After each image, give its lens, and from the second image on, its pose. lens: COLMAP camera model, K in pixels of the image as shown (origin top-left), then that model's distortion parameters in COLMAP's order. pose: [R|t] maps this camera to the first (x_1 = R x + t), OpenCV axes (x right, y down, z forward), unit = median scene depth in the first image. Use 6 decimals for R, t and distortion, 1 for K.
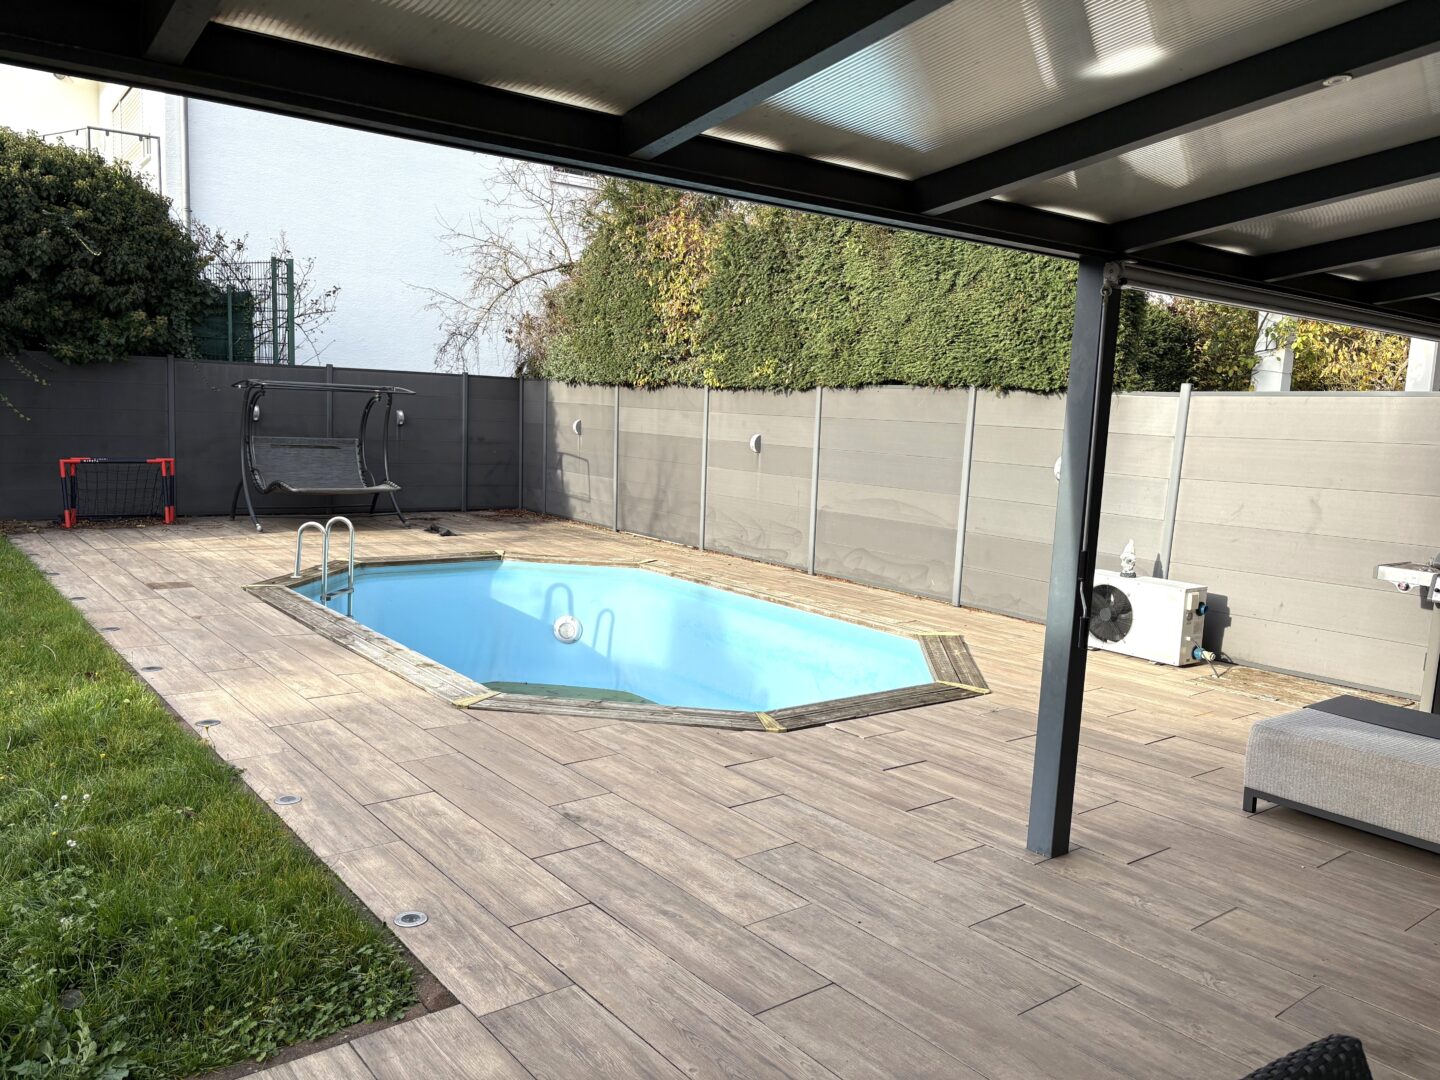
lens RADIAL K [[1086.9, 0, 716.1], [0, 1086.9, 555.4], [0, 0, 1]] dist [0.046103, -0.039781]
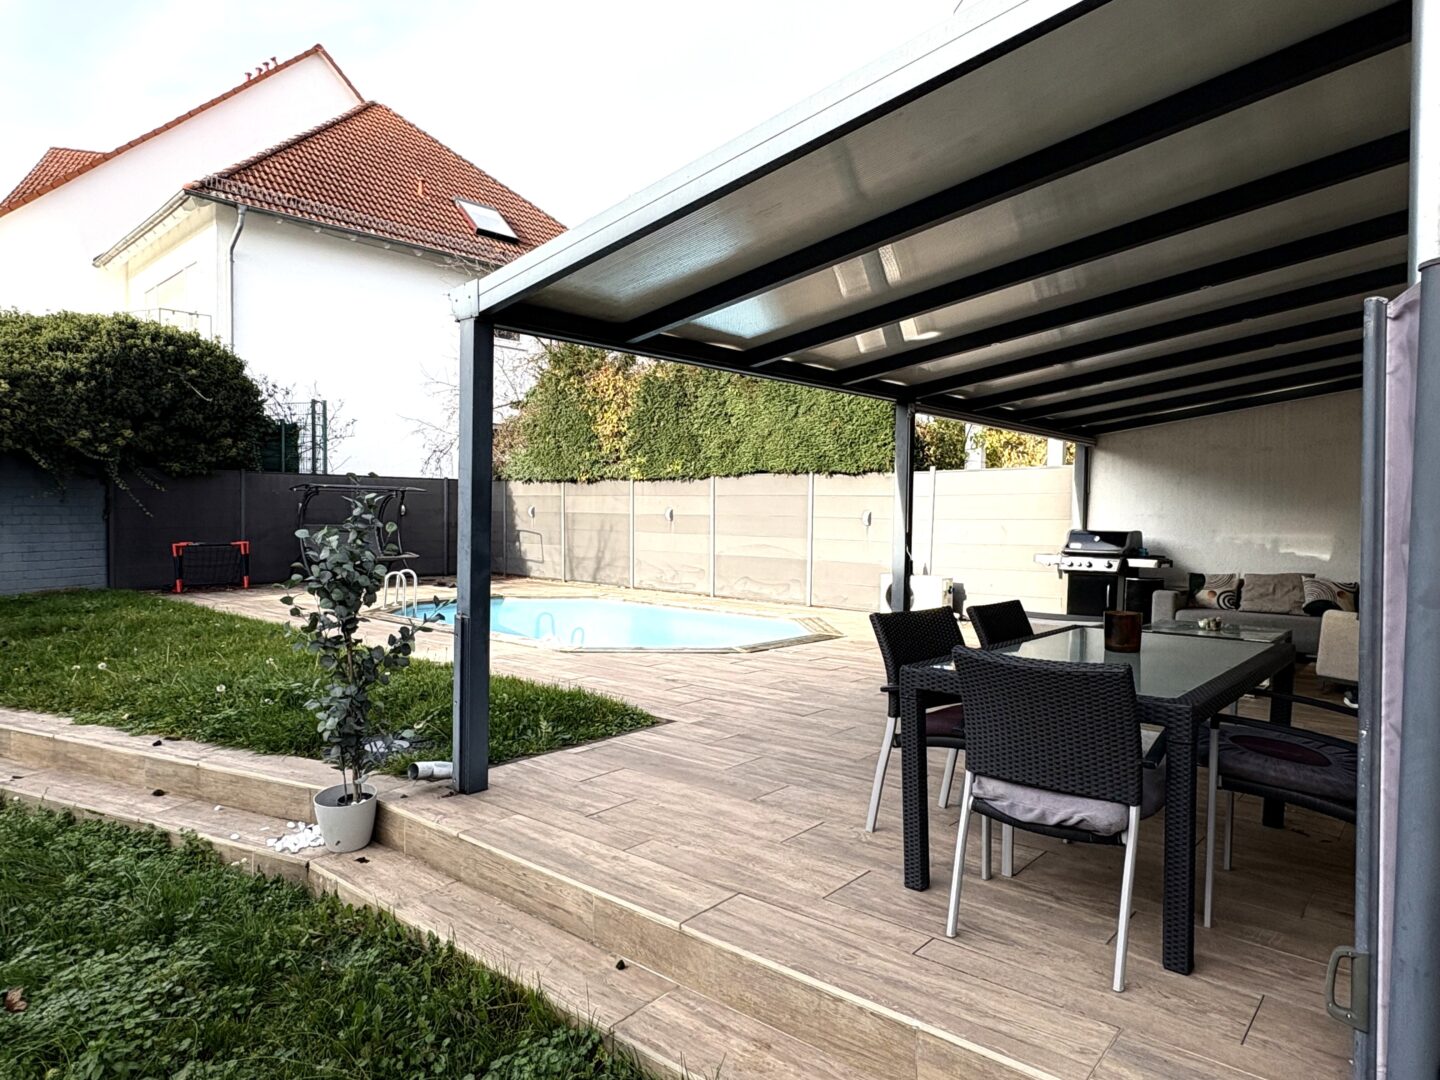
lens RADIAL K [[902.7, 0, 723.6], [0, 902.7, 534.6], [0, 0, 1]] dist [-0.000519, 0.003014]
pose [[0.980097, -0.036725, 0.195095, -0.133880], [0.057758, 0.992978, -0.103239, 0.058599], [-0.189934, 0.112453, 0.975336, -0.244843]]
